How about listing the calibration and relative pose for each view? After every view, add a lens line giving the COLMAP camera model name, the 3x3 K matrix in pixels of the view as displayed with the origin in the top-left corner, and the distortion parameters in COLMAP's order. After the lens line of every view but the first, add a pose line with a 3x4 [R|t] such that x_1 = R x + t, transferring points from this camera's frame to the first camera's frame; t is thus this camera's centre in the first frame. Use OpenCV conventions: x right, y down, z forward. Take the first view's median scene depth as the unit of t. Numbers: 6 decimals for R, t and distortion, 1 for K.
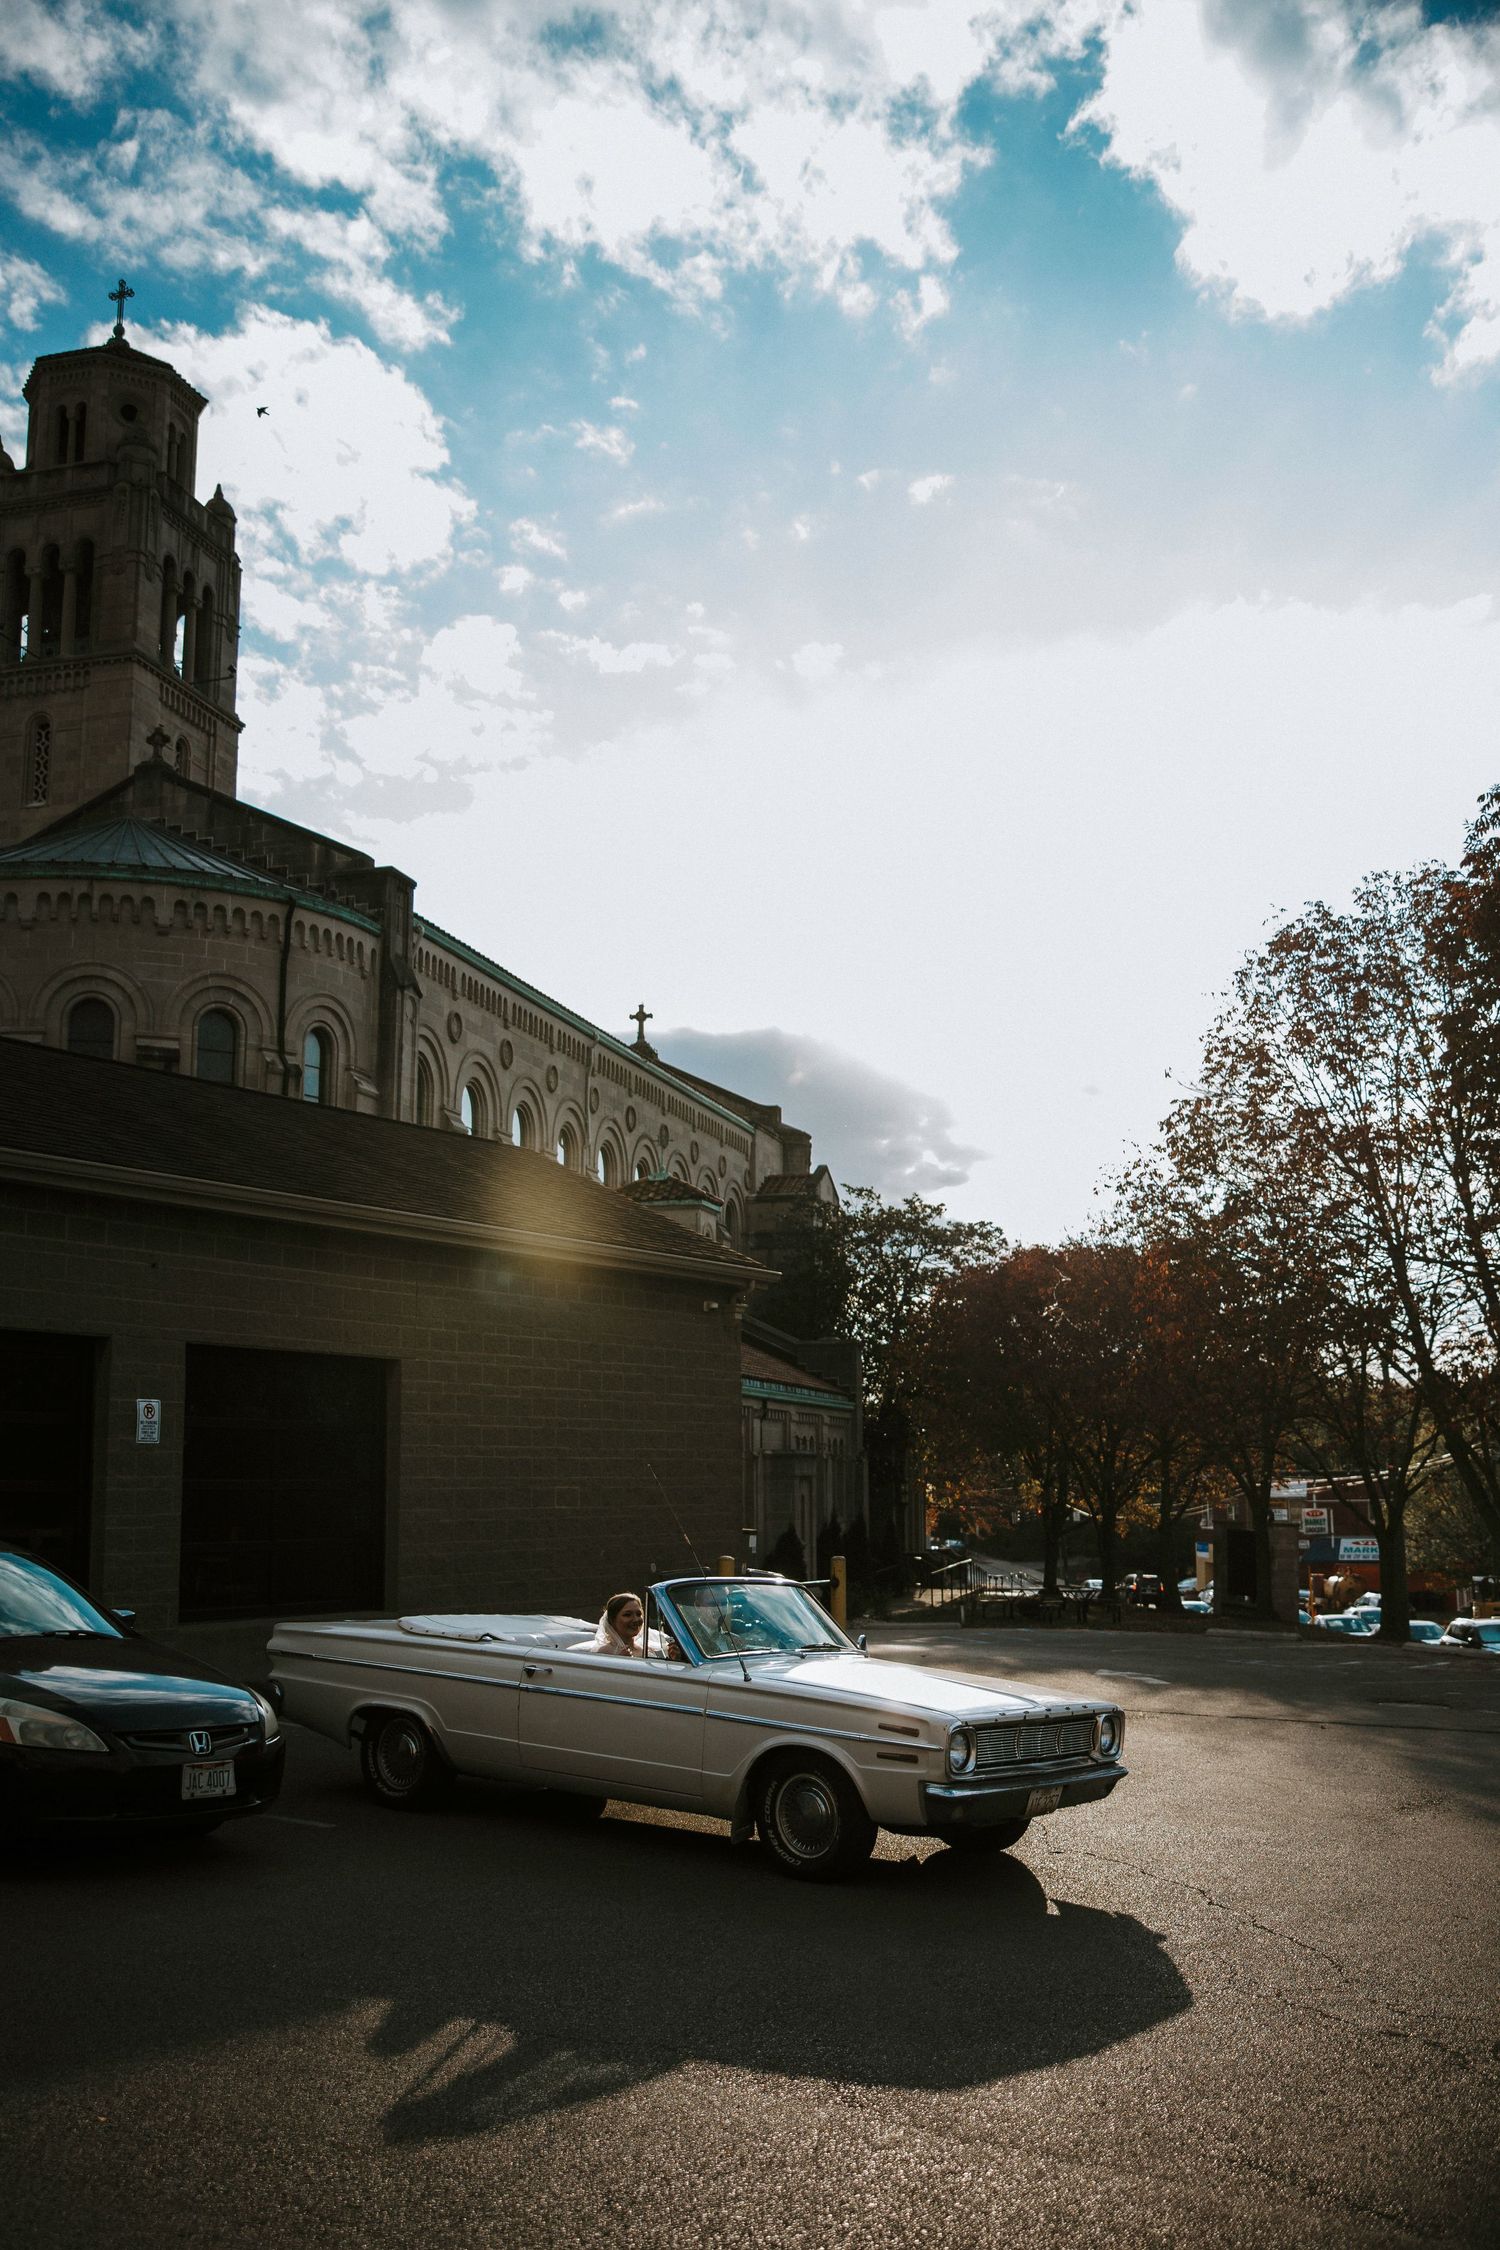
lens RADIAL K [[2237.8, 0, 741.2], [0, 2237.8, 1116.5], [0, 0, 1]] dist [-0.061262, 0.000000]
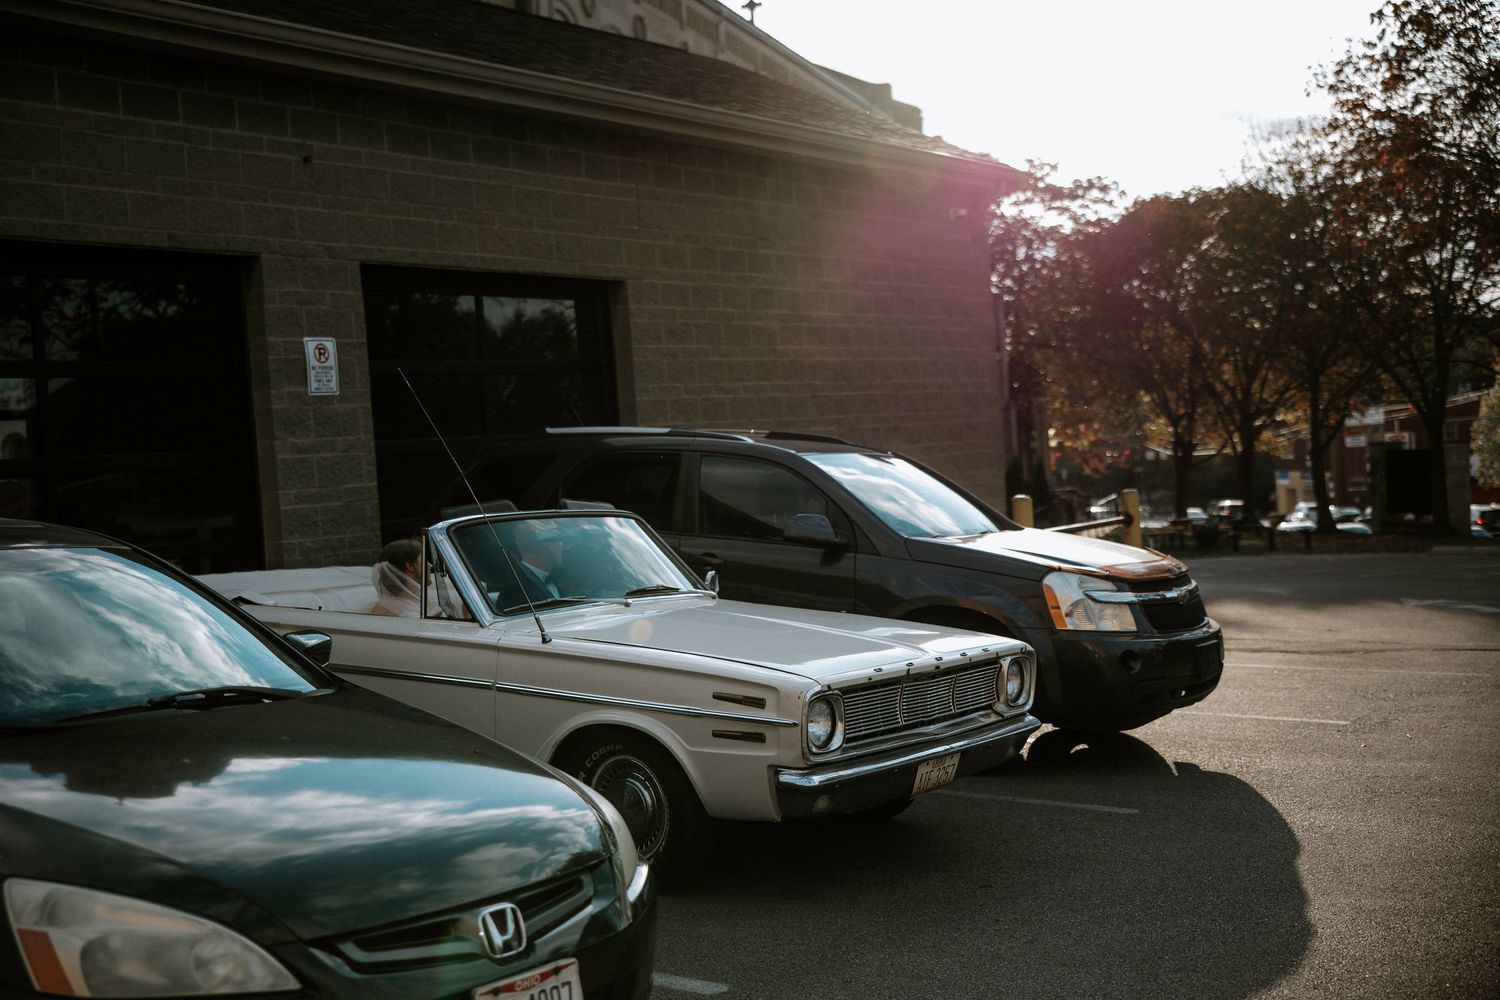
lens RADIAL K [[1846.8, 0, 755.7], [0, 1846.8, 500.2], [0, 0, 1]] dist [0.020495, 0.000000]
pose [[0.997516, -0.062475, -0.032550, -0.085104], [0.067444, 0.980396, 0.185136, 0.063387], [0.020346, -0.186871, 0.982174, 0.315765]]
